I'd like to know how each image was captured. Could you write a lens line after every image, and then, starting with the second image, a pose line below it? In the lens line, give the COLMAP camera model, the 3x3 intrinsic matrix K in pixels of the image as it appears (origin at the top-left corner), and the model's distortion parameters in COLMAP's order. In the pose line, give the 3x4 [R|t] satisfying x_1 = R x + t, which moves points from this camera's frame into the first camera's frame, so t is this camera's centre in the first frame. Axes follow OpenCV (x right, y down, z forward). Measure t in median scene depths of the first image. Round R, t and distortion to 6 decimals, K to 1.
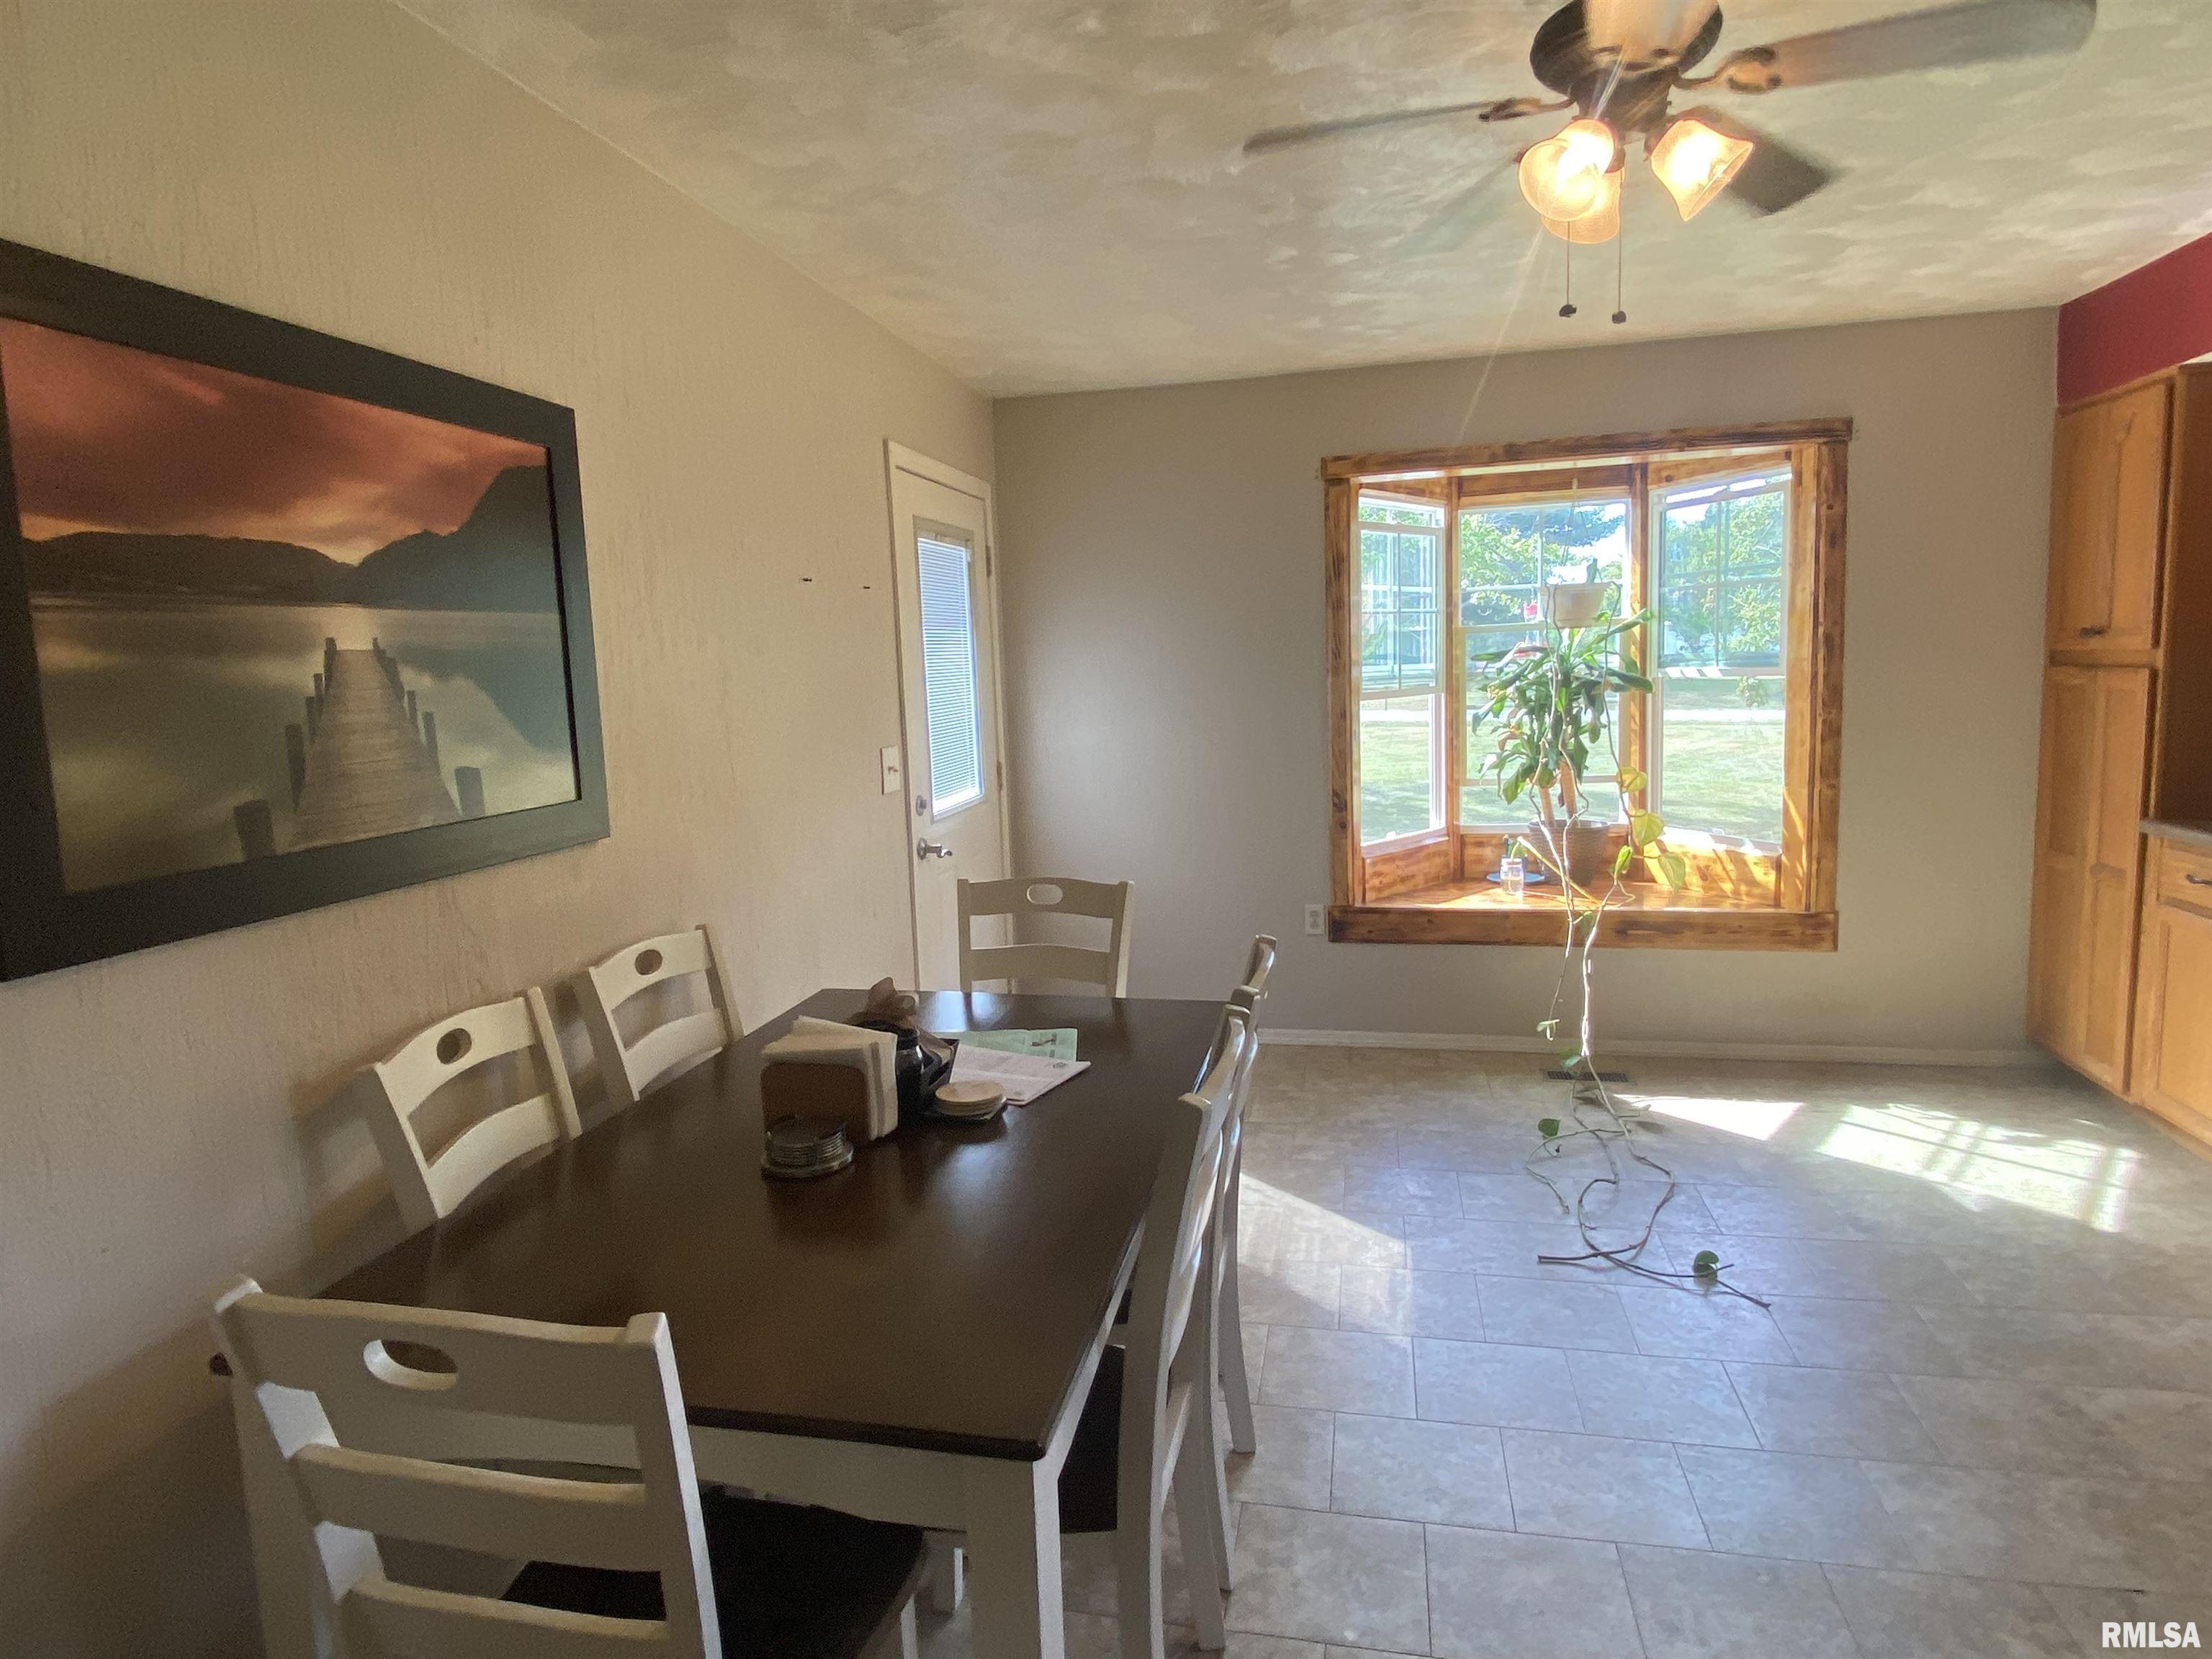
lens RADIAL K [[1282.3, 0, 1106.0], [0, 1282.3, 829.5], [0, 0, 1]] dist [-0.002892, -0.002033]
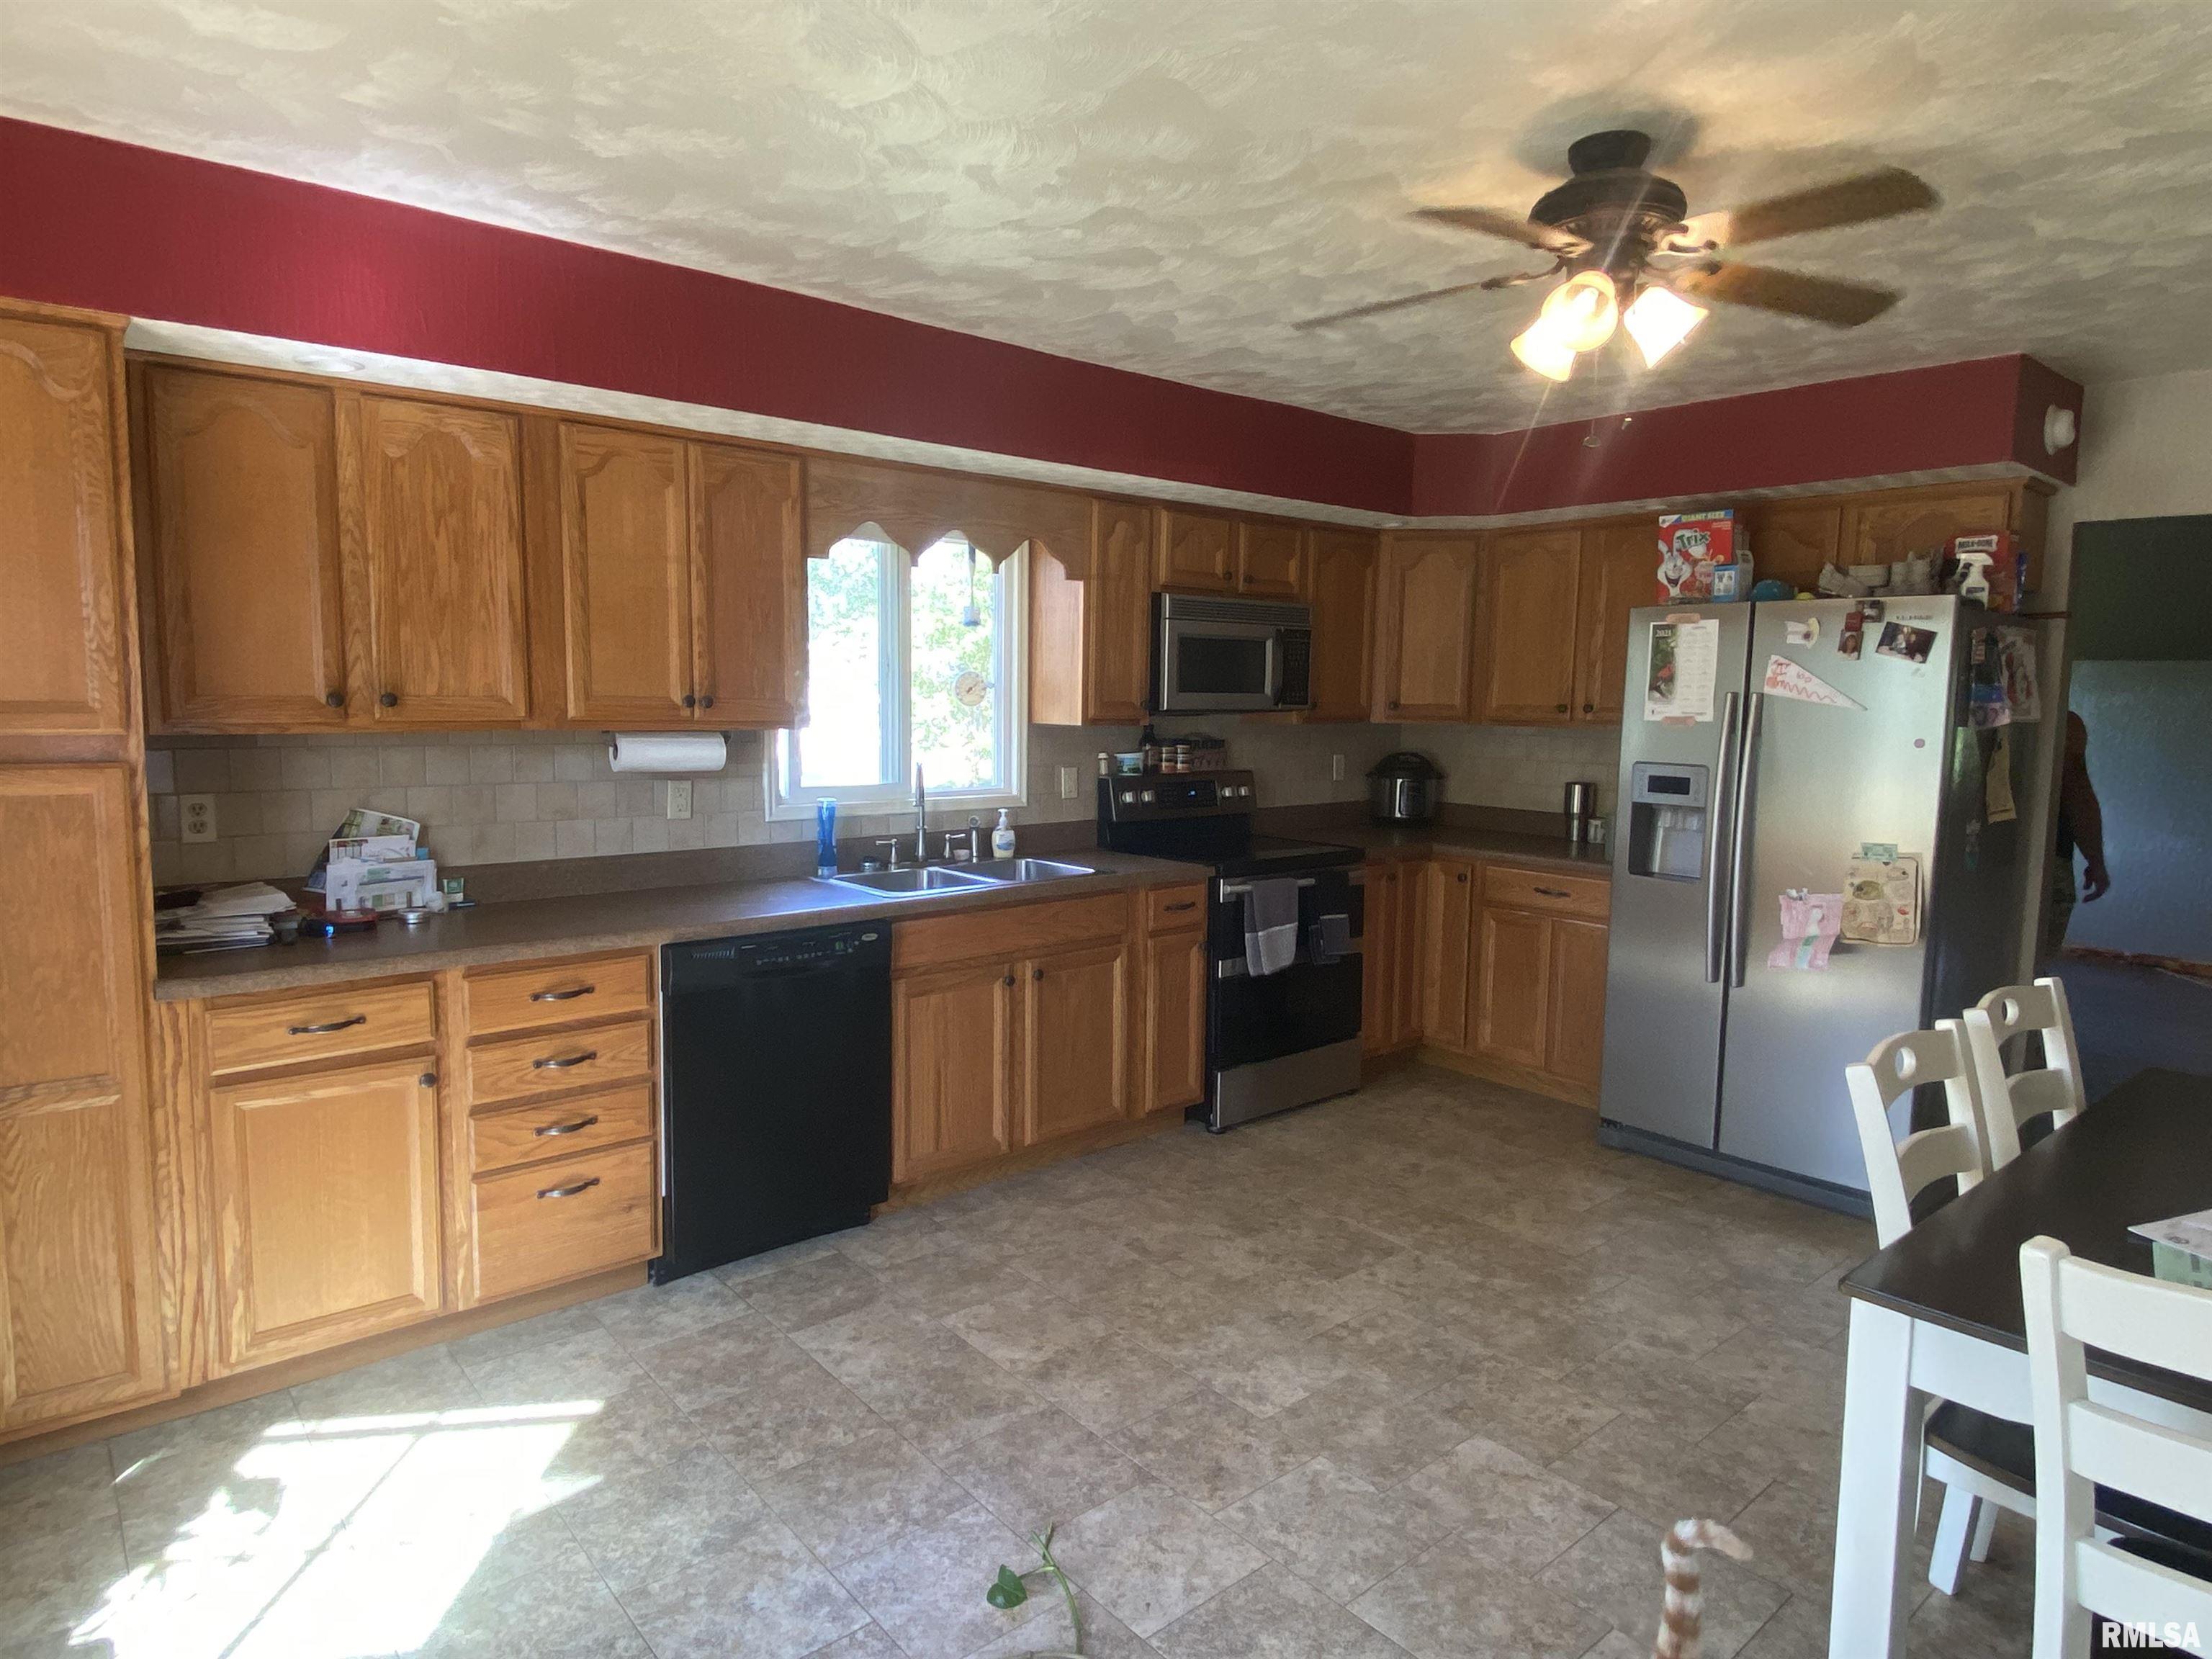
lens RADIAL K [[1307.5, 0, 1106.0], [0, 1307.5, 829.5], [0, 0, 1]] dist [0.005456, 0.002320]
pose [[-0.792286, -0.039537, 0.608867, 0.003718], [0.093295, 0.978314, 0.184927, -0.307062], [-0.602975, 0.203319, -0.771416, 2.251874]]
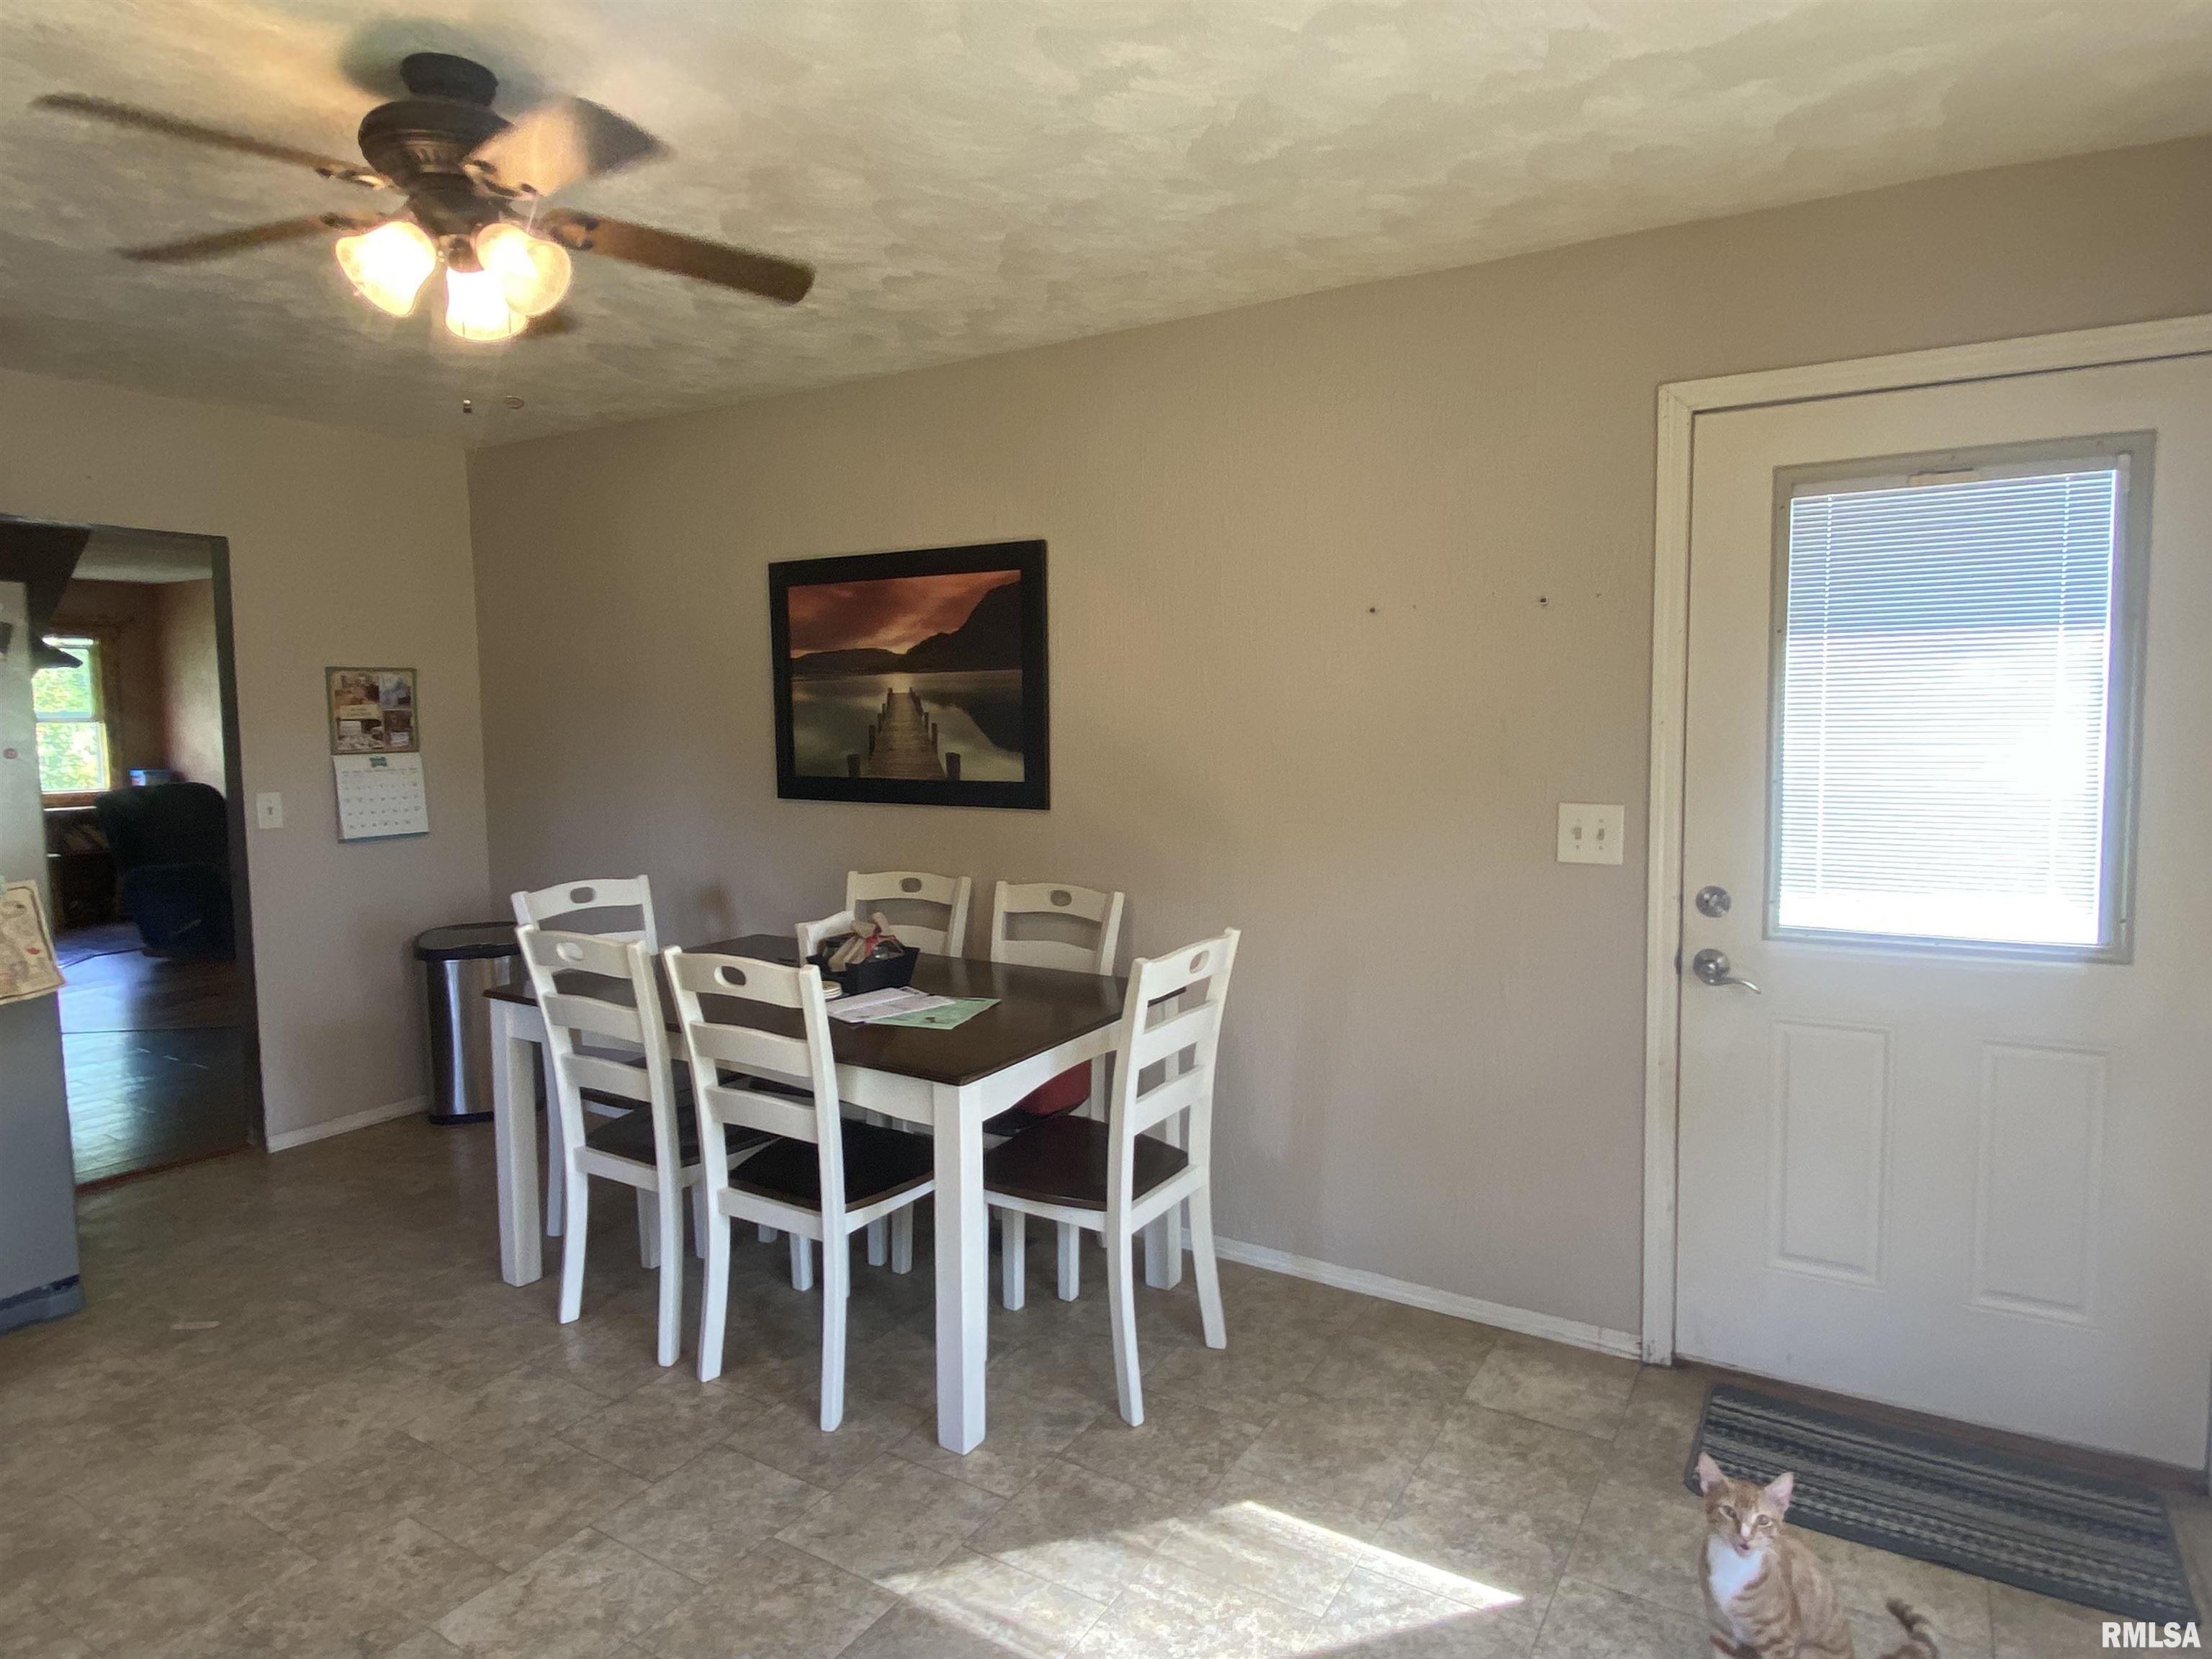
lens RADIAL K [[1282.3, 0, 1106.0], [0, 1282.3, 829.5], [0, 0, 1]] dist [-0.002892, -0.002033]
pose [[-0.335906, 0.128805, -0.933047, 1.235358], [-0.104924, 0.979323, 0.172967, -0.294173], [0.936033, 0.155999, -0.315446, 1.847780]]
